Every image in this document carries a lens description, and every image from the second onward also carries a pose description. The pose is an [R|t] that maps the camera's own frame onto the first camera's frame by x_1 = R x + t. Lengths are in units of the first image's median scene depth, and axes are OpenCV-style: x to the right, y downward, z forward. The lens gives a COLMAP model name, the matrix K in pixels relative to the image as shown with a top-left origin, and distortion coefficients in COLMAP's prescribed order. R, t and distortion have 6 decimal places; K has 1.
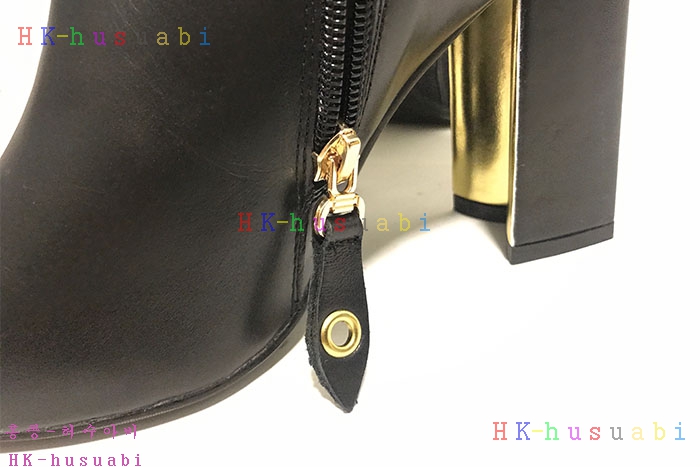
lens RADIAL K [[579.3, 0, 353.1], [0, 579.3, 234.1], [0, 0, 1]] dist [-0.002306, 0.004158]
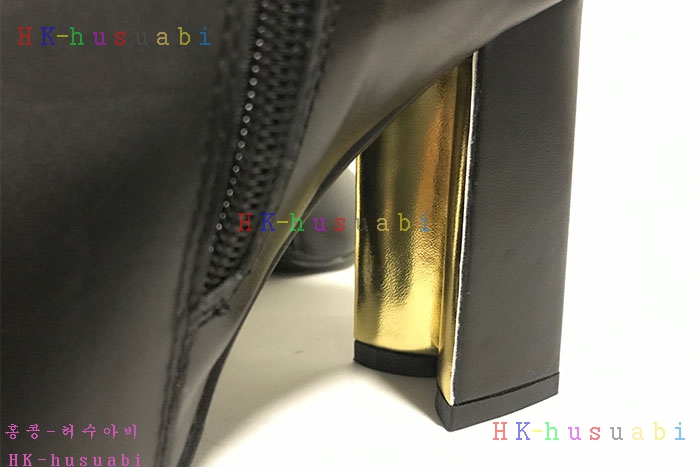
lens RADIAL K [[579.3, 0, 348.3], [0, 579.3, 231.7], [0, 0, 1]] dist [-0.002306, 0.004158]
pose [[0.963863, 0.059875, 0.259582, -0.058039], [0.017777, 0.957786, -0.286931, 0.018233], [-0.265804, 0.281177, 0.922111, 0.283811]]
